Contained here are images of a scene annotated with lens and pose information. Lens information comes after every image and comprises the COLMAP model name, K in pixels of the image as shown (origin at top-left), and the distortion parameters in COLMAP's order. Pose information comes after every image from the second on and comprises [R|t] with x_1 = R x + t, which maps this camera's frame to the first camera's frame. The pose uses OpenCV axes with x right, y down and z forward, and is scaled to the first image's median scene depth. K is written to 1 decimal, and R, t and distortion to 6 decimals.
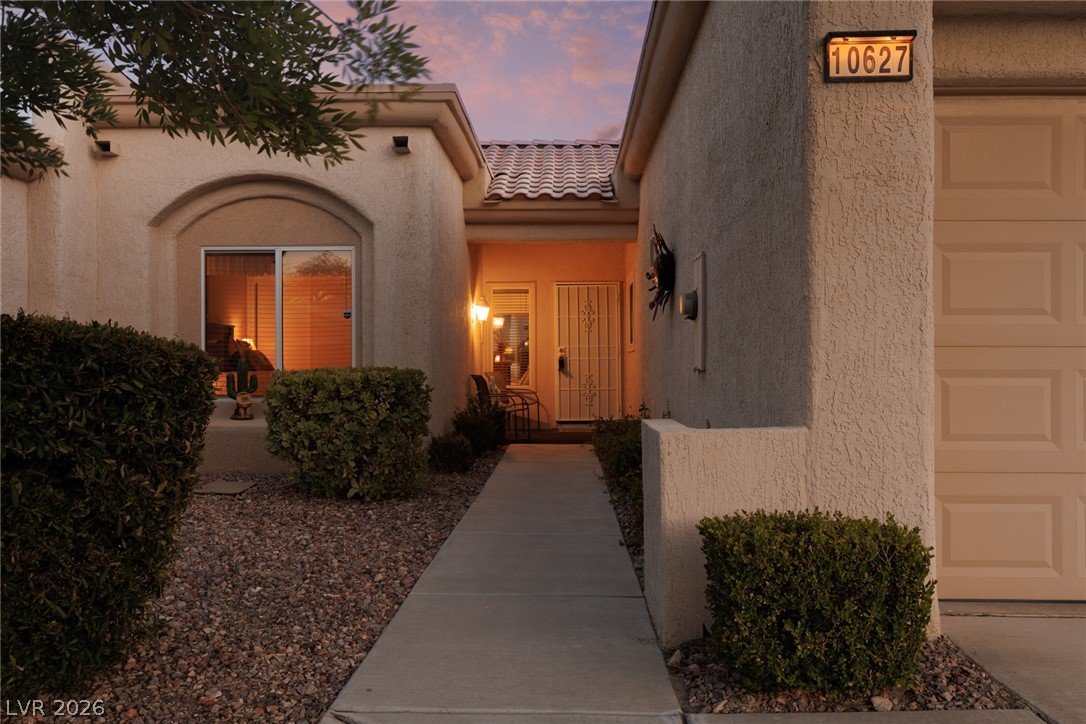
lens RADIAL K [[877.1, 0, 541.9], [0, 877.1, 362.0], [0, 0, 1]] dist [0.001773, 0.000782]
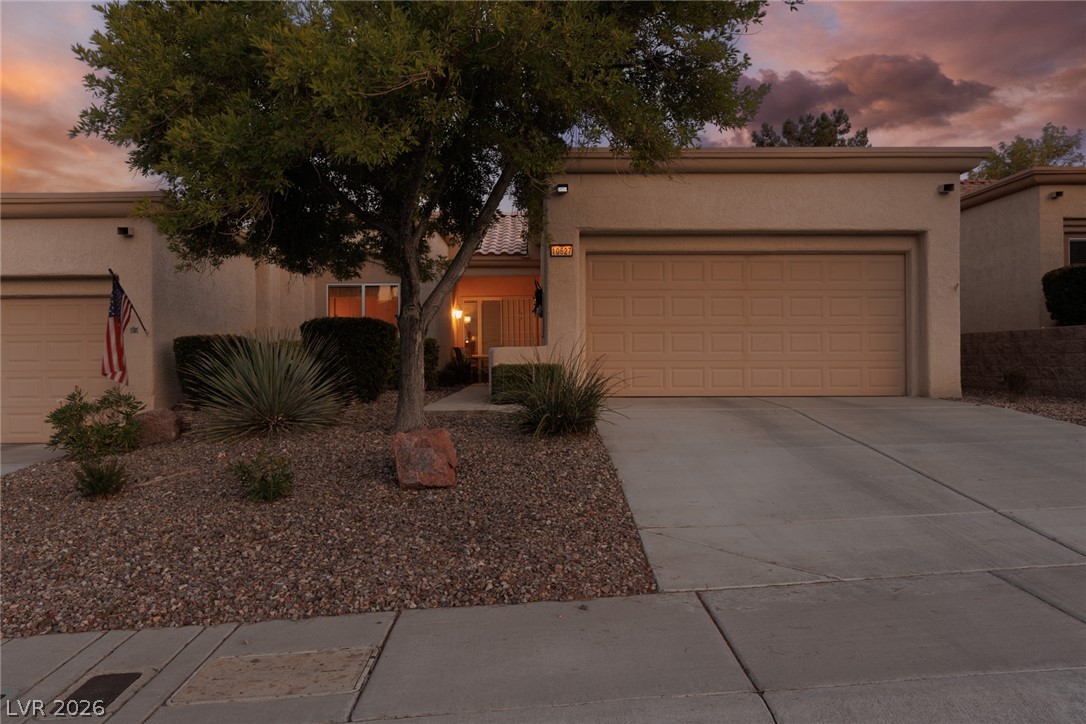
lens RADIAL K [[811.6, 0, 544.9], [0, 811.6, 361.1], [0, 0, 1]] dist [0.001179, -0.000050]
pose [[0.999030, -0.003795, 0.043862, 0.041894], [0.003541, 0.999977, 0.005864, 0.036734], [-0.043883, -0.005703, 0.999020, -0.782351]]
